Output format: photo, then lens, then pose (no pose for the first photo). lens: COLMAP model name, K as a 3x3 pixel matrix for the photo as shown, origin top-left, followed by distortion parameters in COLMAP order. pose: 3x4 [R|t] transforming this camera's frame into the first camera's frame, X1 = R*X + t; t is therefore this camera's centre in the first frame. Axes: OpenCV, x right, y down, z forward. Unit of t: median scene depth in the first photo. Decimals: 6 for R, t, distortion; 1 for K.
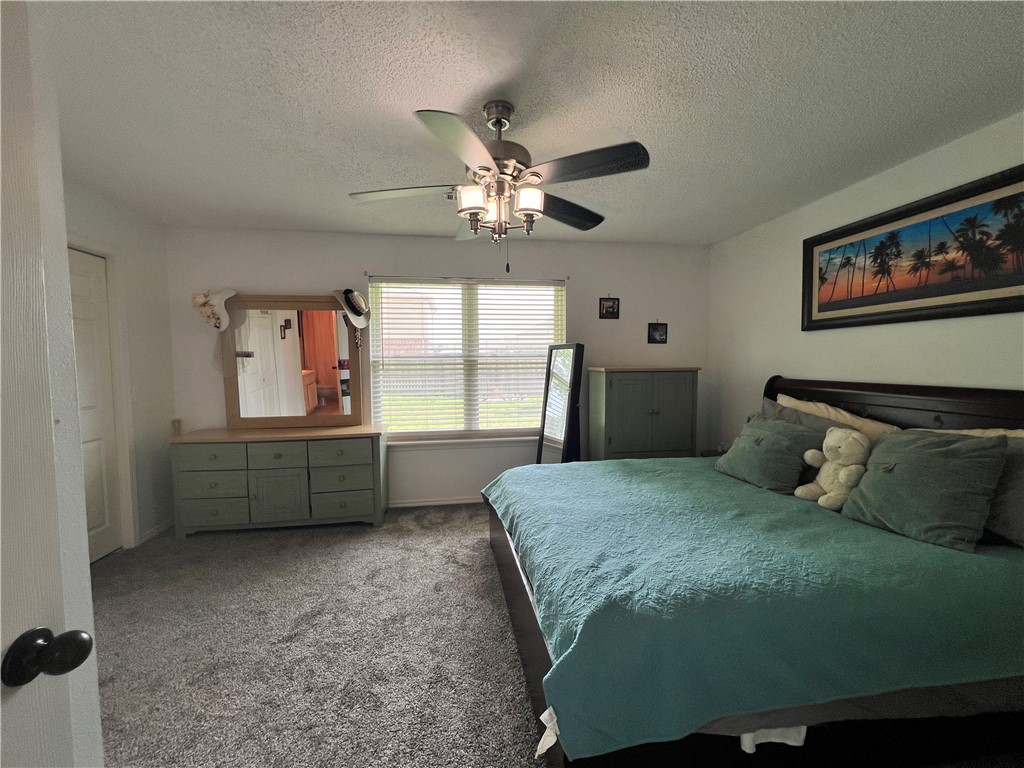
lens RADIAL K [[412.3, 0, 509.6], [0, 412.3, 385.2], [0, 0, 1]] dist [-0.006272, 0.000374]
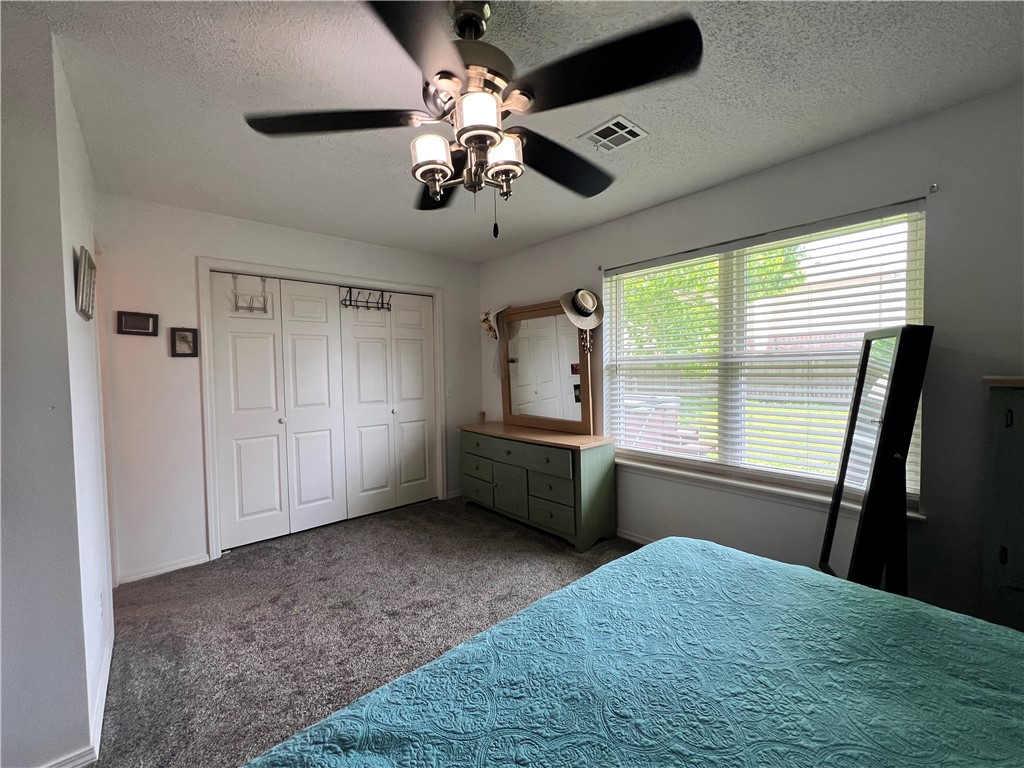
lens RADIAL K [[412.3, 0, 510.7], [0, 412.3, 382.6], [0, 0, 1]] dist [-0.006272, 0.000374]
pose [[0.533330, 0.029074, -0.845407, 0.341049], [-0.033615, 0.999348, 0.013162, -0.028094], [0.845239, 0.021399, 0.533960, 0.385590]]
